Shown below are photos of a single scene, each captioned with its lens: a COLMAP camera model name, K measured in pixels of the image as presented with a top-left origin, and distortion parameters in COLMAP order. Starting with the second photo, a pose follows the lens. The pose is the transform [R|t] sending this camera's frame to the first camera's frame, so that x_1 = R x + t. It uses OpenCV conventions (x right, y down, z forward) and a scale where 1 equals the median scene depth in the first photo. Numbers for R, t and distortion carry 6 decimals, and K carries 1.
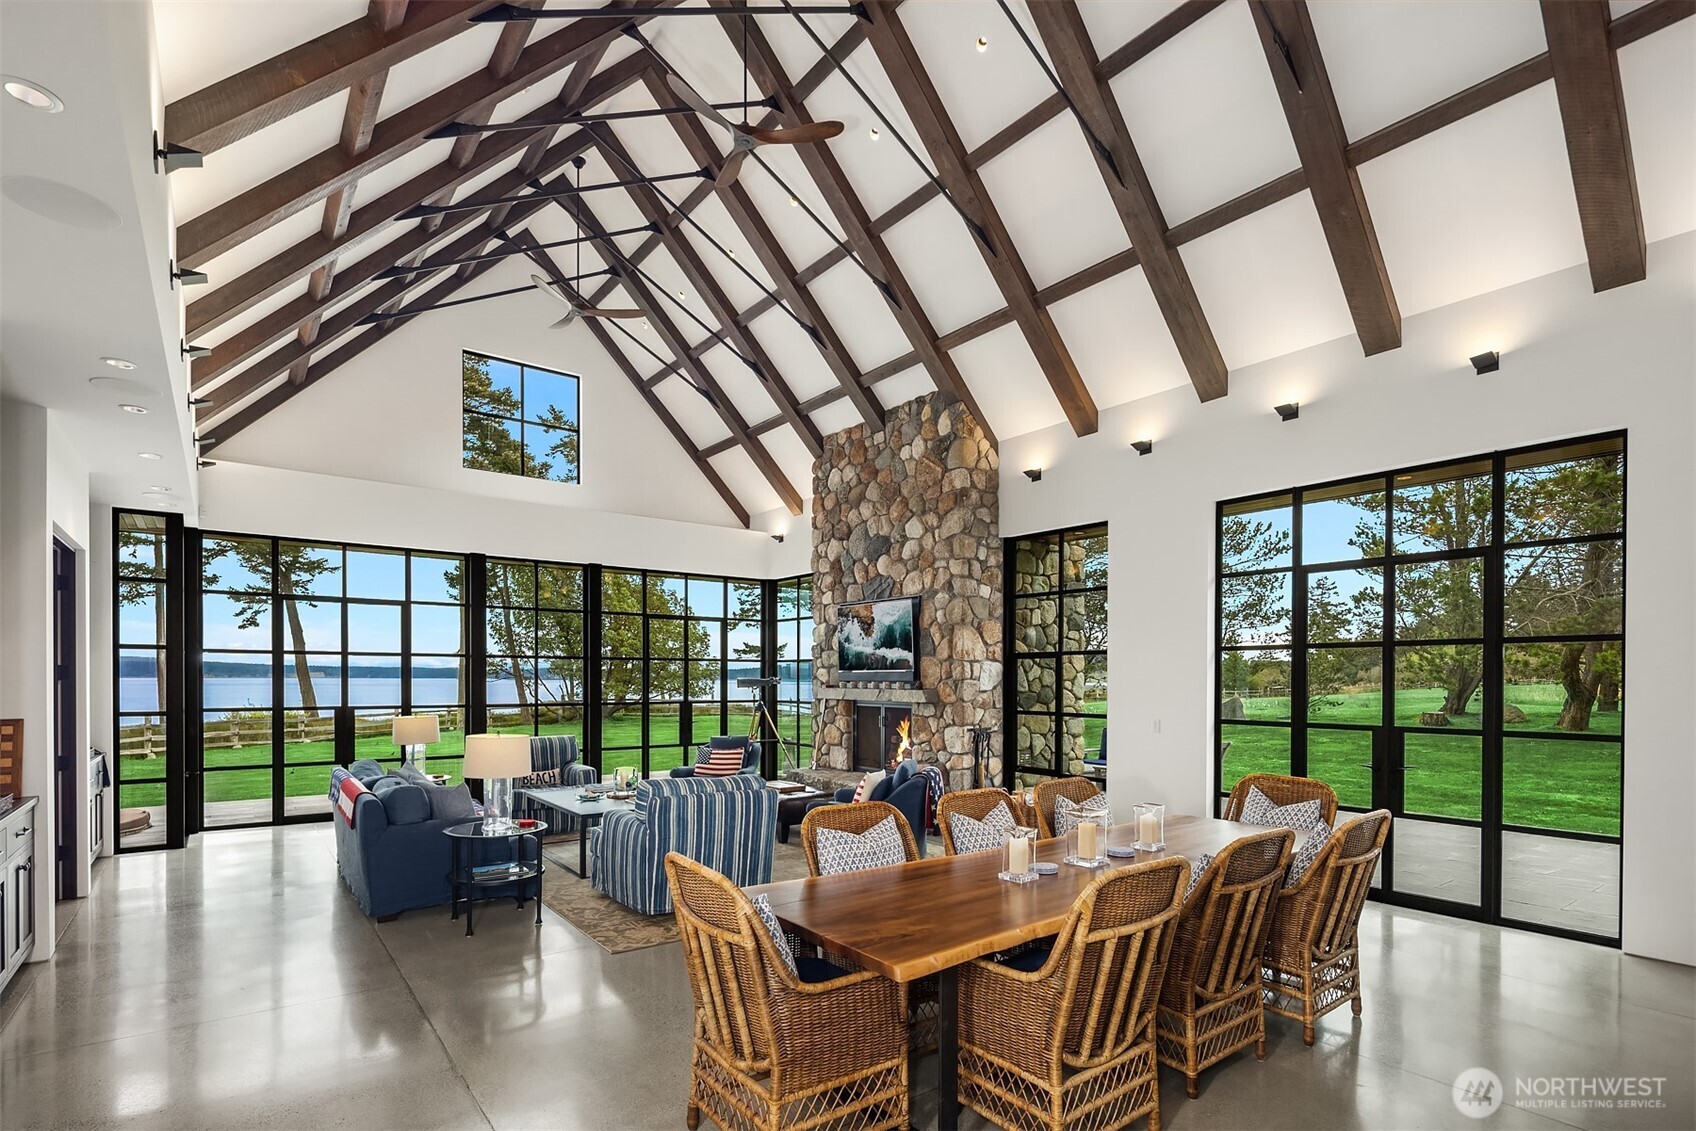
lens RADIAL K [[814.8, 0, 848.9], [0, 814.8, 681.8], [0, 0, 1]] dist [0.001060, -0.000006]
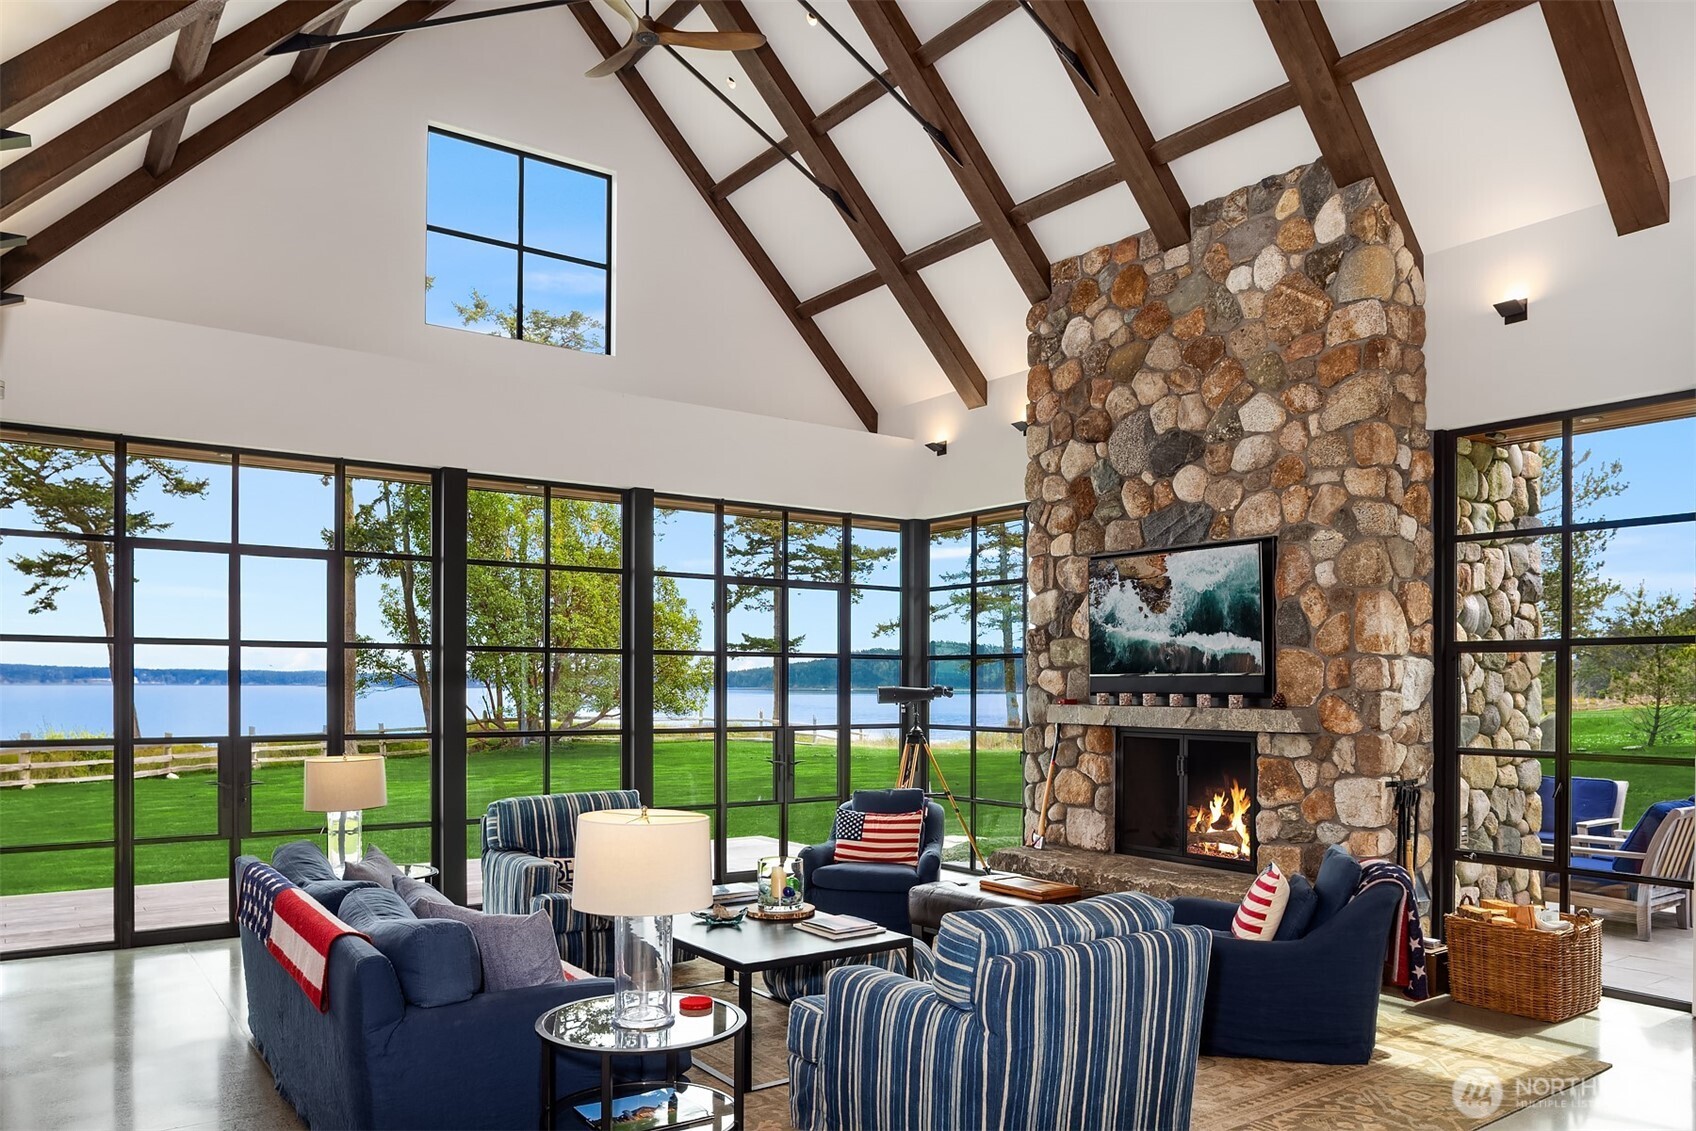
lens RADIAL K [[1176.7, 0, 847.8], [0, 1176.7, 686.6], [0, 0, 1]] dist [-0.061179, 0.042812]
pose [[0.999757, 0.001660, -0.021963, -0.177022], [-0.001761, 0.999988, -0.004582, -0.001222], [0.021955, 0.004619, 0.999748, 0.207654]]
